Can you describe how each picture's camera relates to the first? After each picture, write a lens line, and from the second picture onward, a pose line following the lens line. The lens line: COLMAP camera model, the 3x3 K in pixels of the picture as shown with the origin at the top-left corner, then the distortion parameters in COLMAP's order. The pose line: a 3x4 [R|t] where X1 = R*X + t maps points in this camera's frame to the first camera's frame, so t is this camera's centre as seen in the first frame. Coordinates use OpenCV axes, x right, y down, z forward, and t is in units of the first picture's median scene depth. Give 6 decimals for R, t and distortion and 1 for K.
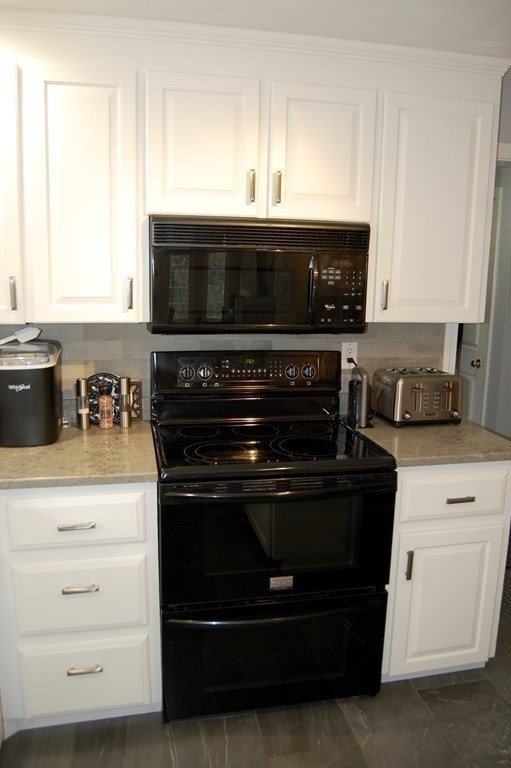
lens RADIAL K [[605.4, 0, 255.5], [0, 605.4, 384.0], [0, 0, 1]] dist [-0.086550, 0.015621]
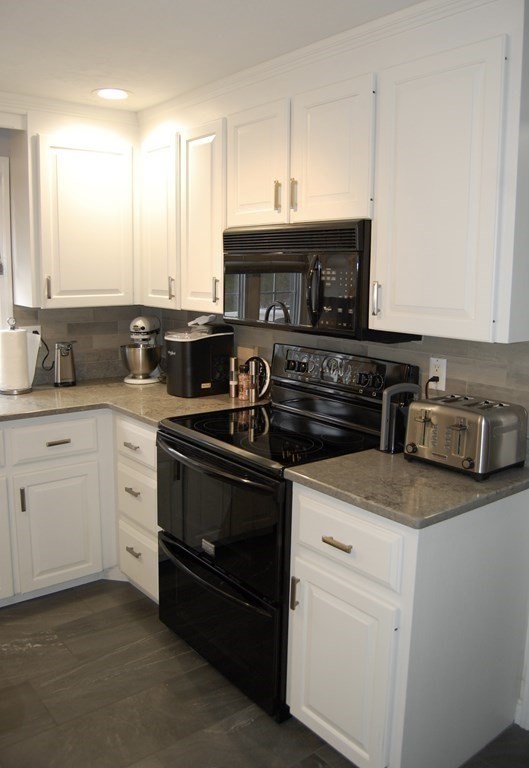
lens RADIAL K [[646.6, 0, 264.5], [0, 646.6, 370.4], [0, 0, 1]] dist [-0.085424, -0.002544]
pose [[0.442058, 0.123265, -0.888476, 1.023887], [-0.175455, 0.983261, 0.049118, -0.065077], [0.879659, 0.134175, 0.456286, 0.460408]]
